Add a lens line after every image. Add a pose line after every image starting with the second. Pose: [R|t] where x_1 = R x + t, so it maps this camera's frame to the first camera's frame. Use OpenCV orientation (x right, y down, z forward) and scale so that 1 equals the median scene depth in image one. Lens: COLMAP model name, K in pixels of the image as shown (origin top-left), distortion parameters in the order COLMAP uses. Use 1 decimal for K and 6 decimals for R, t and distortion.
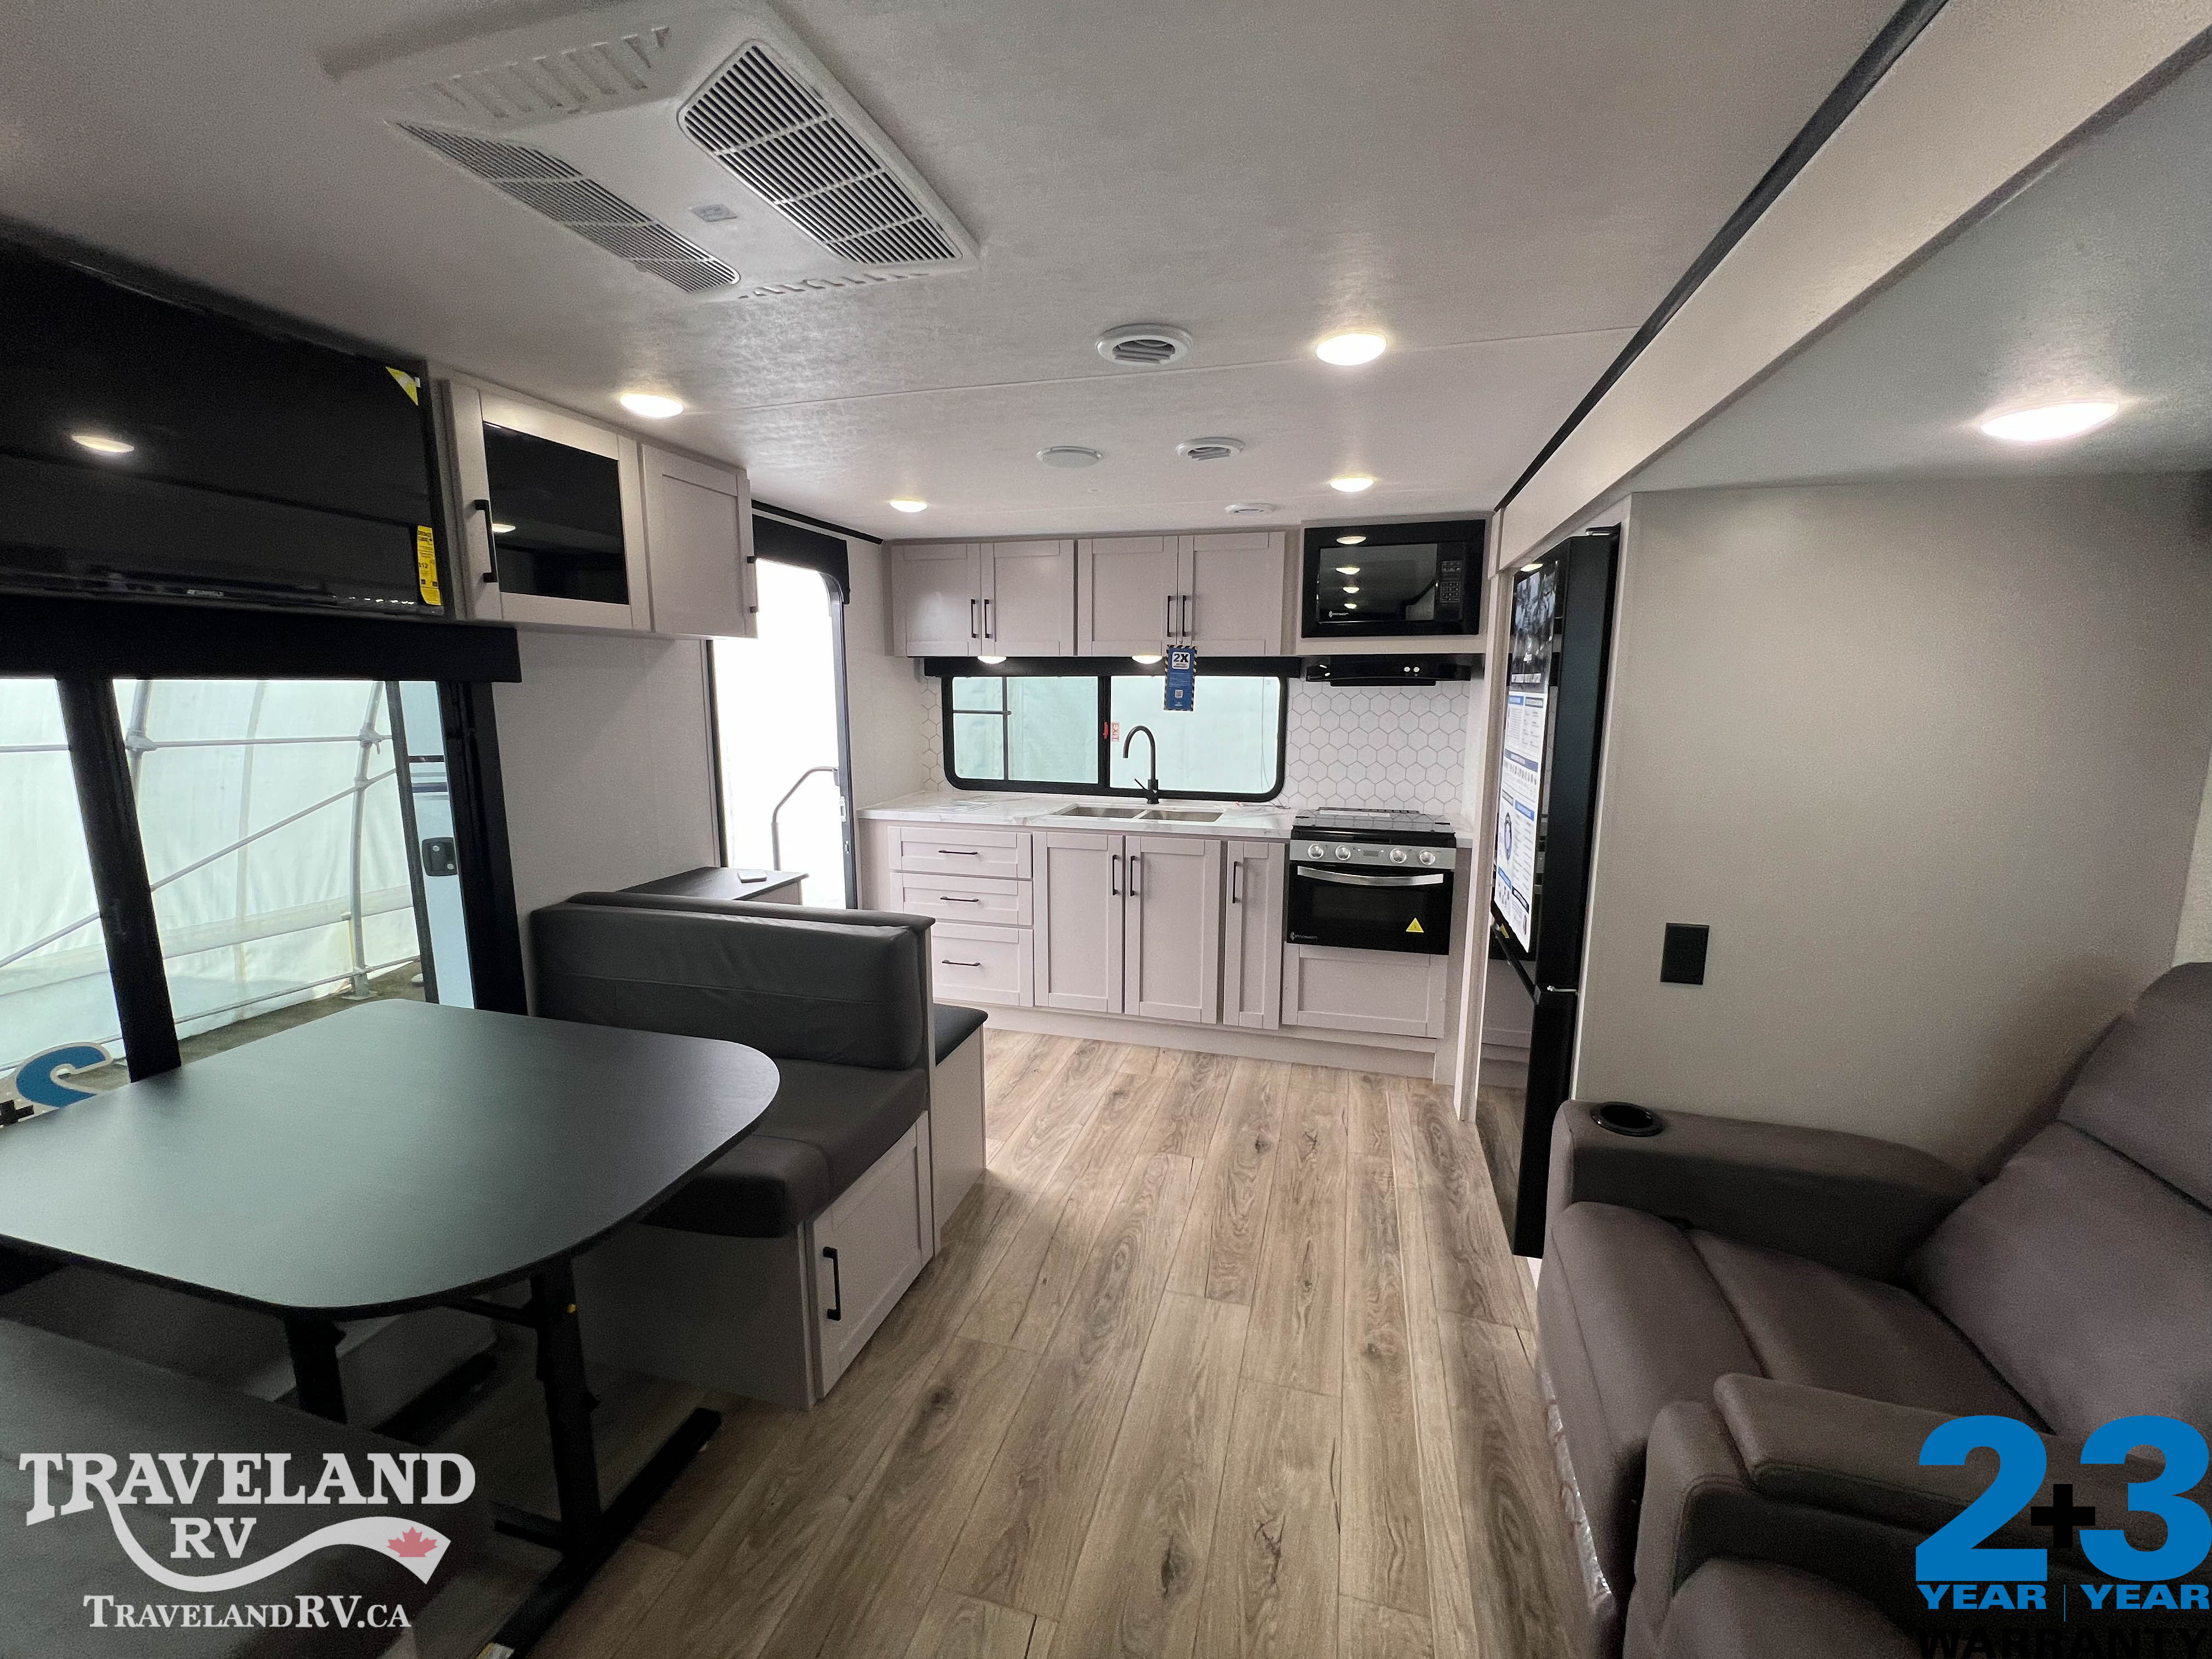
lens RADIAL K [[885.8, 0, 1110.3], [0, 885.8, 829.1], [0, 0, 1]] dist [-0.000437, 0.000029]
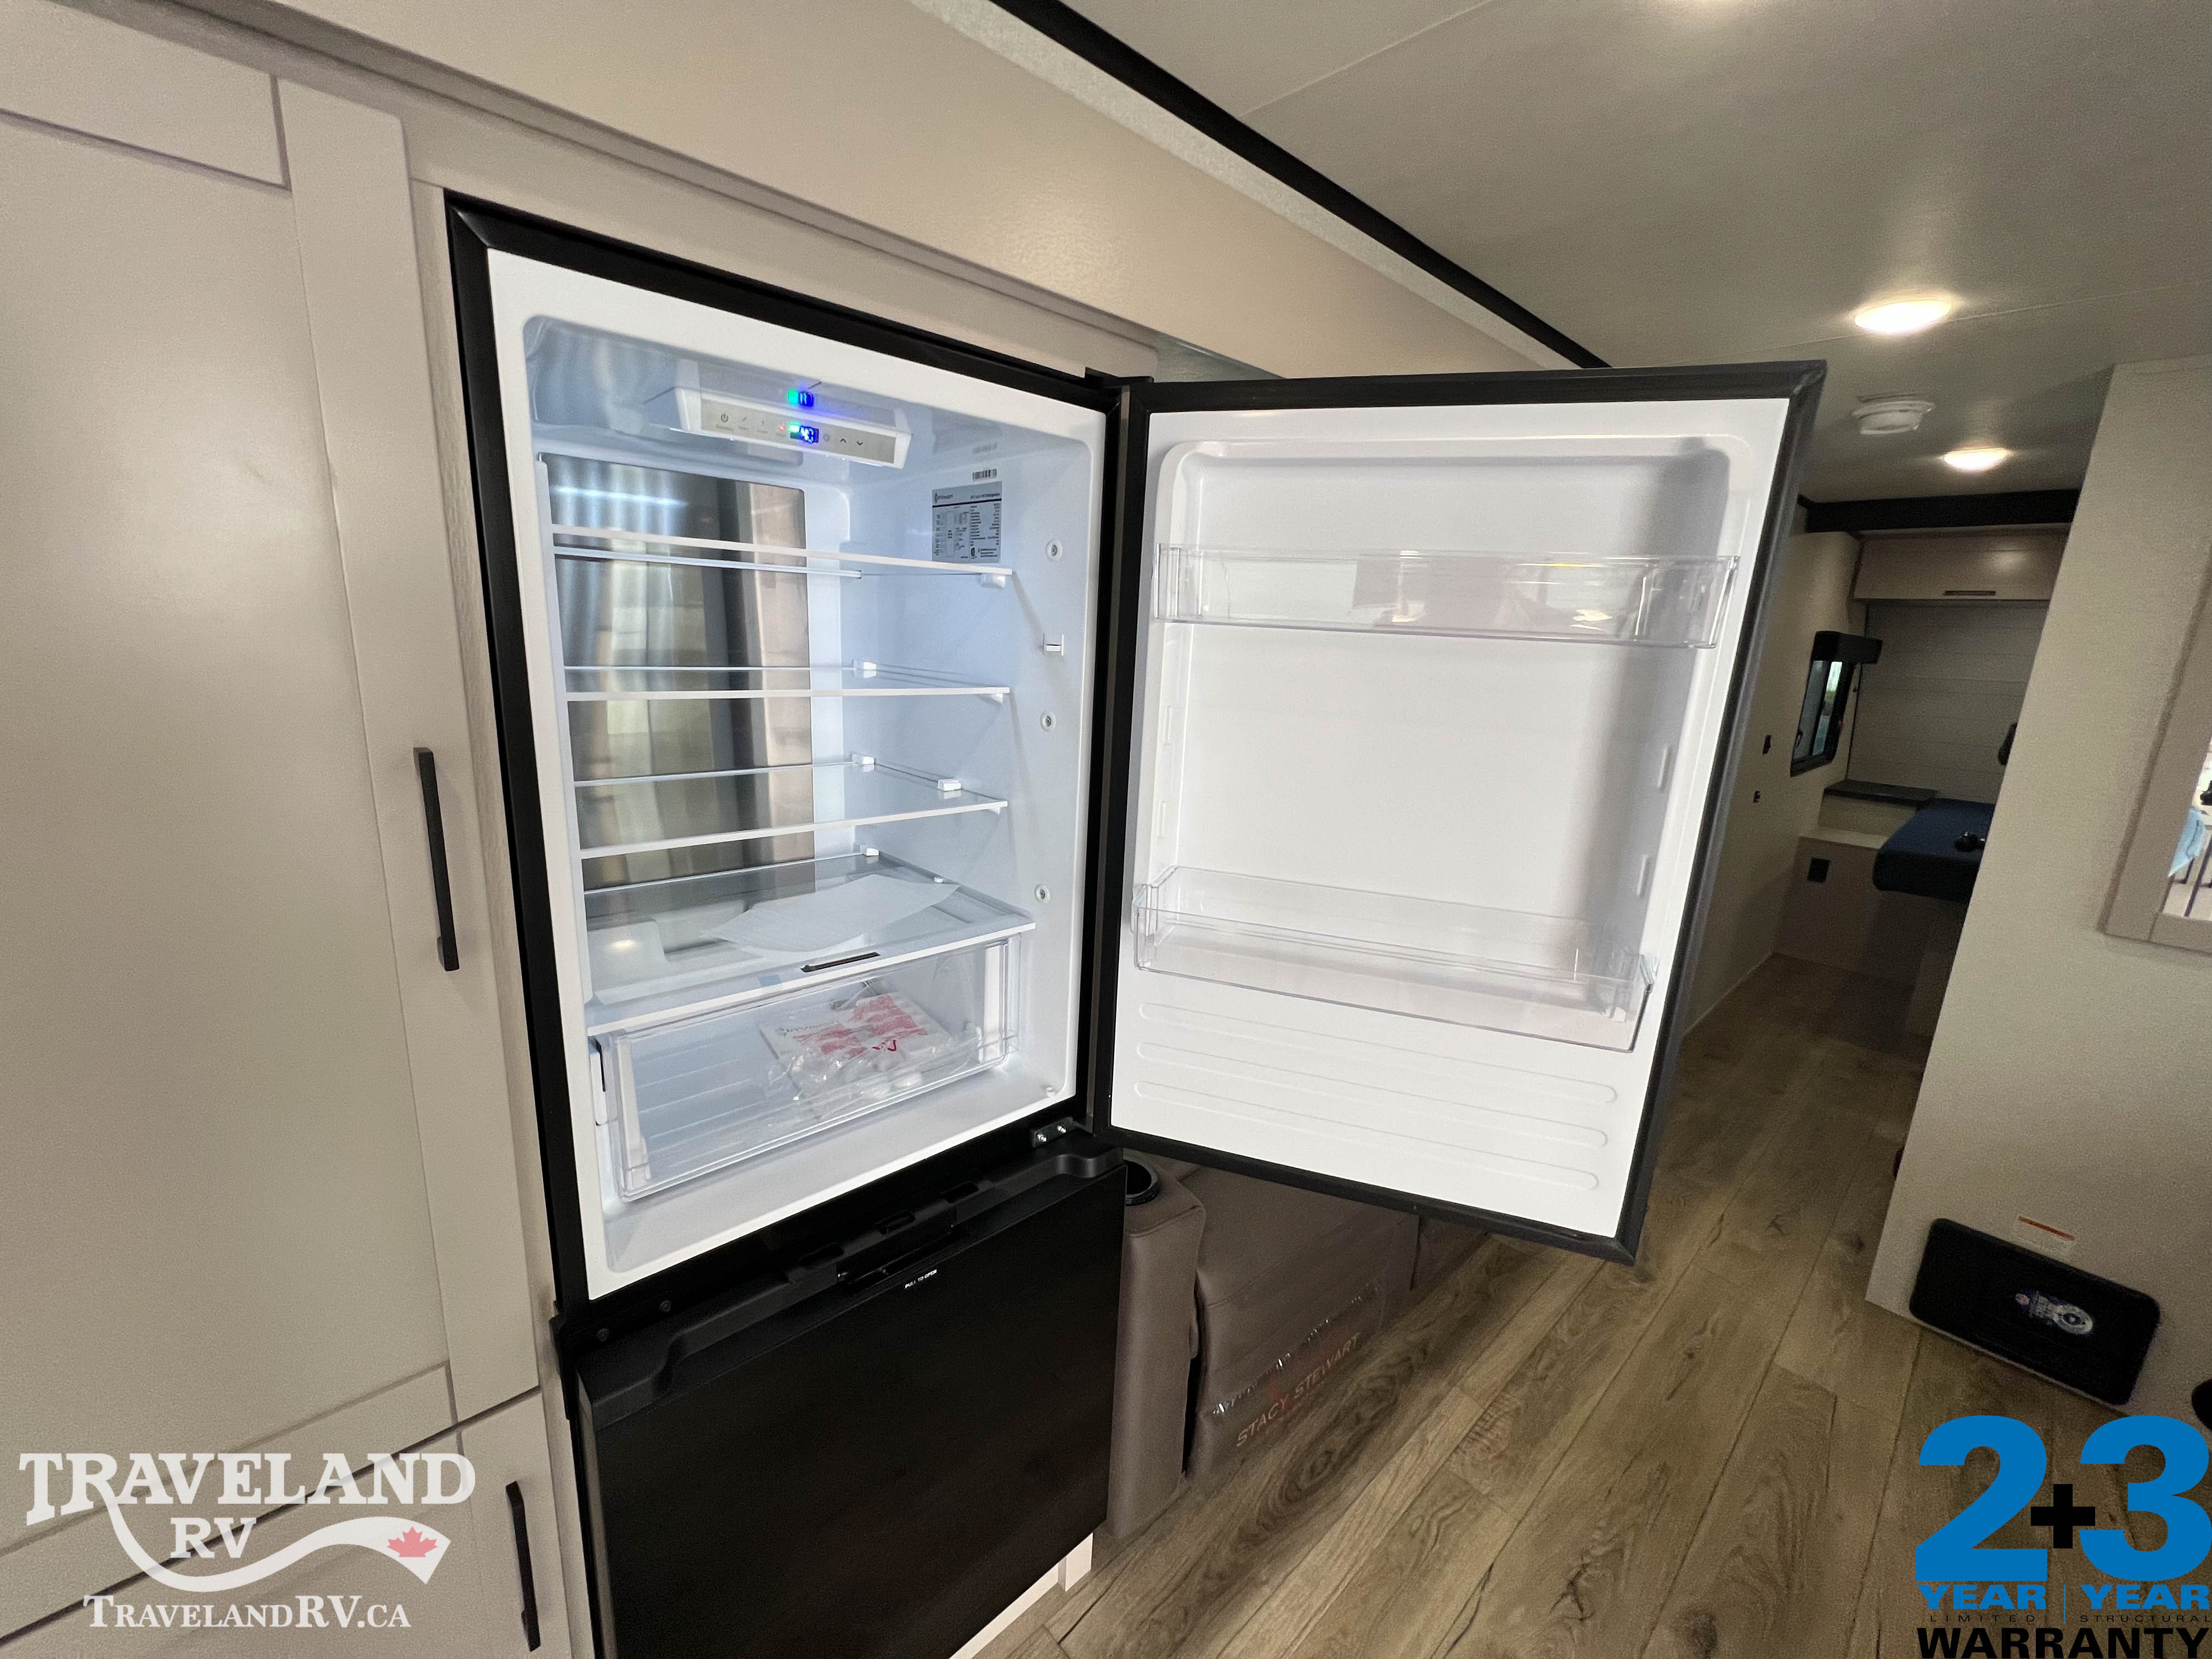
lens RADIAL K [[885.8, 0, 1110.3], [0, 885.8, 829.1], [0, 0, 1]] dist [-0.000437, 0.000029]
pose [[-0.849100, -0.155937, 0.504691, 0.116139], [0.040675, 0.933296, 0.356797, -0.139726], [-0.526664, 0.323484, -0.786119, 0.792502]]
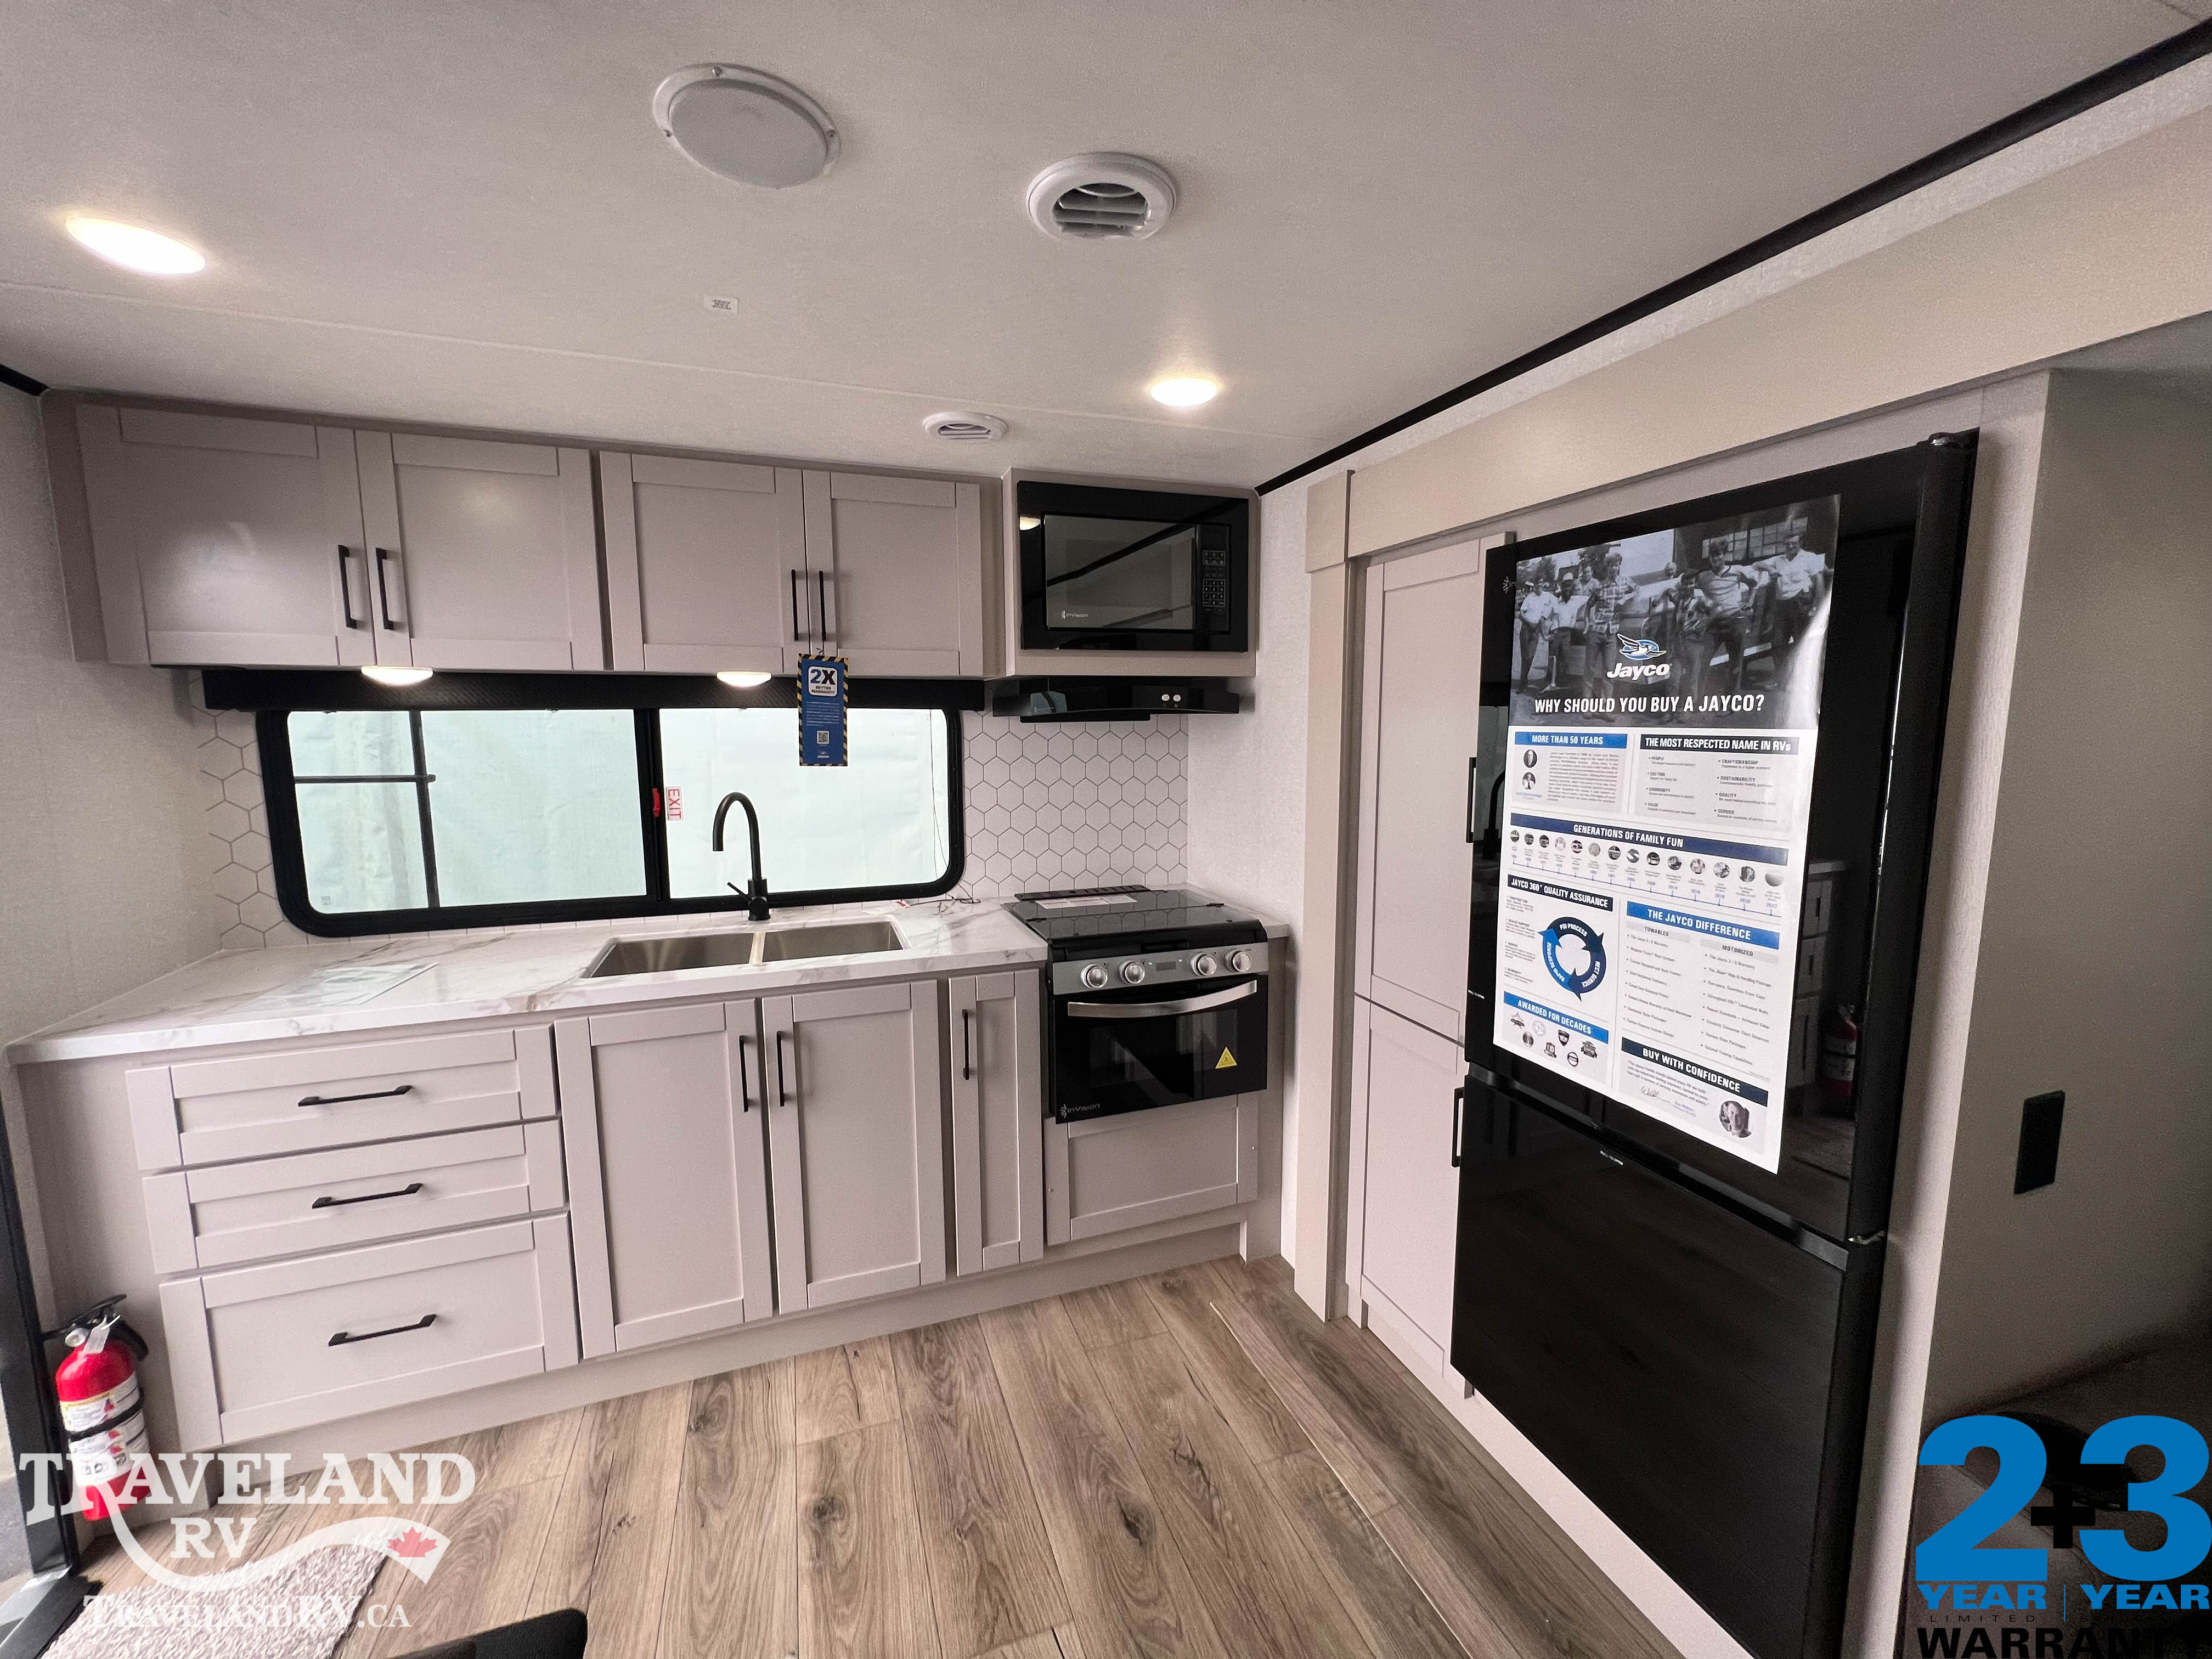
lens RADIAL K [[885.8, 0, 1110.3], [0, 885.8, 829.1], [0, 0, 1]] dist [-0.000437, 0.000029]
pose [[0.817148, -0.078152, 0.571105, -0.113732], [0.101629, 0.994779, -0.009283, -0.071156], [-0.567398, 0.065626, 0.820825, 0.435336]]
